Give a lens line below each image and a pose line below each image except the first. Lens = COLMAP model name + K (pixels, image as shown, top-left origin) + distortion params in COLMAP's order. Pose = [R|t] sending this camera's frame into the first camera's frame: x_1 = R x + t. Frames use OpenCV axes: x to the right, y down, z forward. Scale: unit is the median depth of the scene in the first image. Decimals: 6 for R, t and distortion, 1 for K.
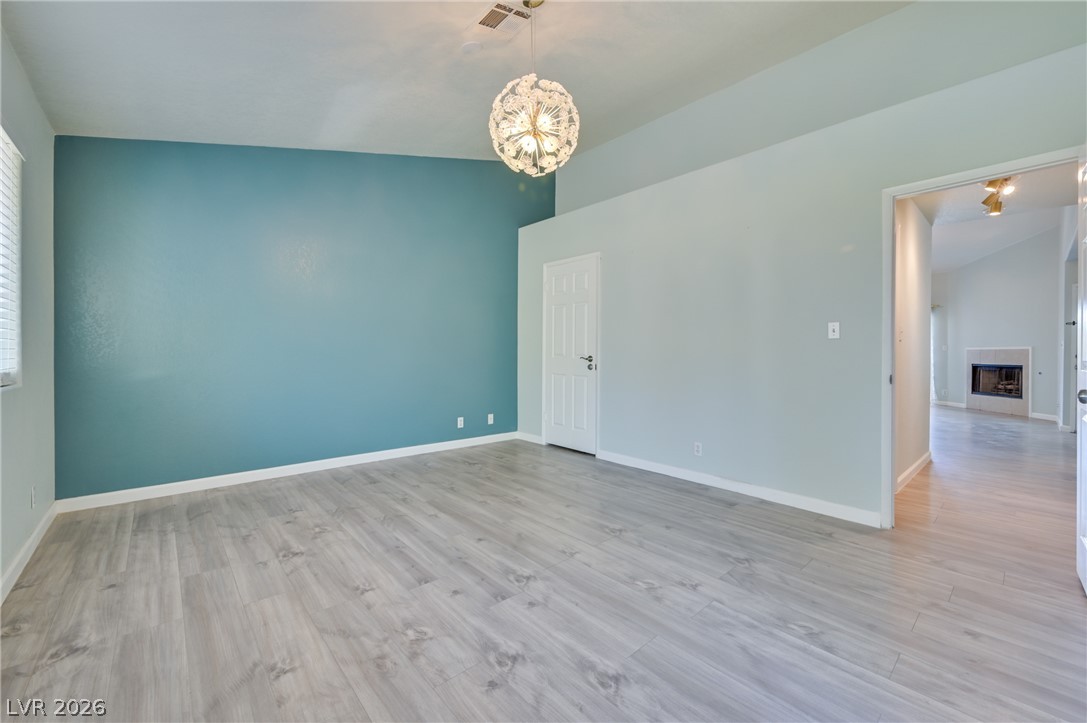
lens RADIAL K [[432.9, 0, 551.4], [0, 432.9, 355.2], [0, 0, 1]] dist [-0.005490, 0.001769]
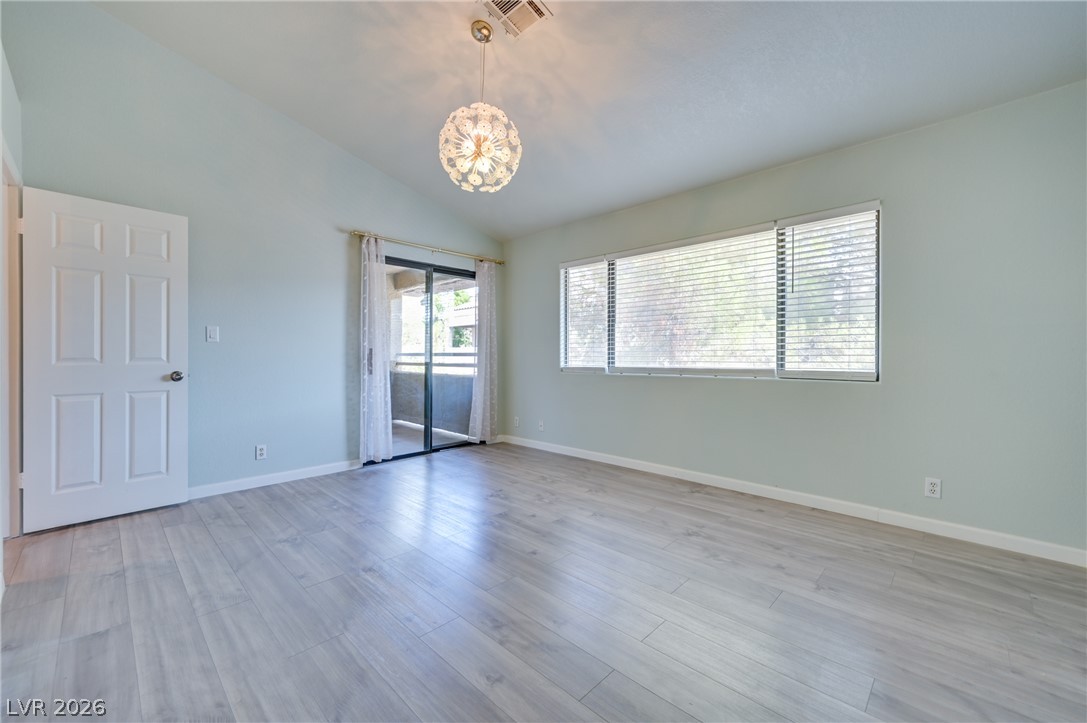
lens RADIAL K [[443.3, 0, 538.9], [0, 443.3, 359.3], [0, 0, 1]] dist [-0.000046, -0.000562]
pose [[-0.998557, -0.005473, -0.053418, -0.125300], [-0.006502, 0.999796, 0.019108, -0.015304], [0.053302, 0.019428, -0.998389, 2.008498]]
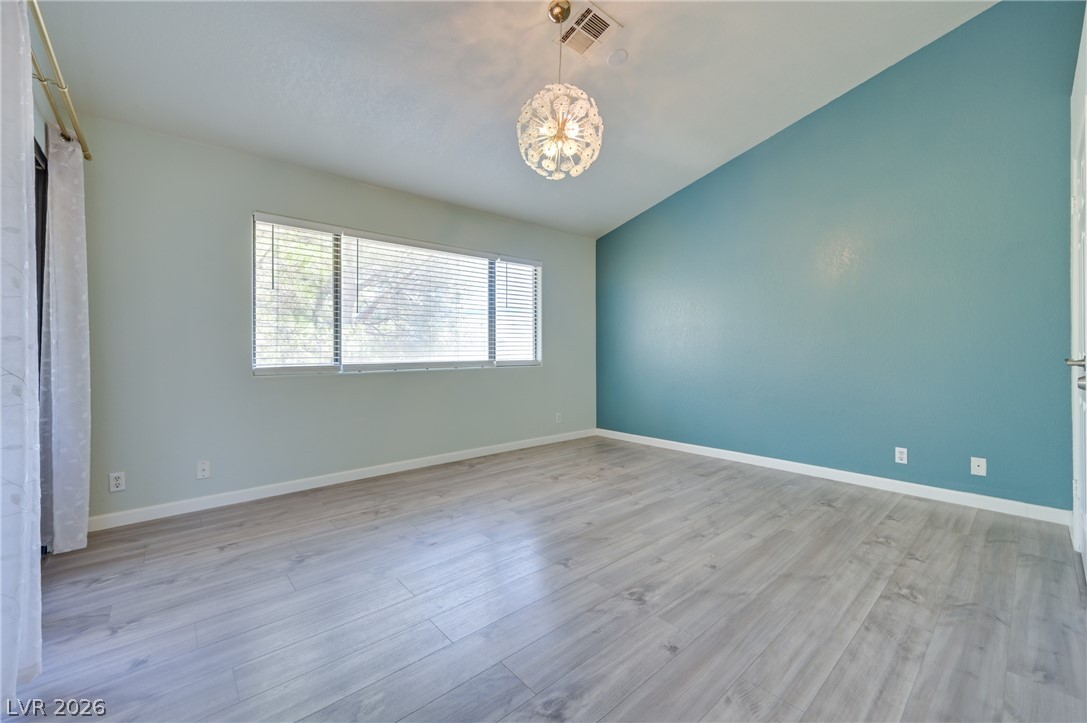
lens RADIAL K [[443.3, 0, 544.0], [0, 443.3, 350.8], [0, 0, 1]] dist [-0.000046, -0.000562]
pose [[-0.000746, -0.002685, -0.999996, 0.960539], [-0.007046, 0.999972, -0.002679, 0.000705], [0.999975, 0.007044, -0.000765, 0.909542]]
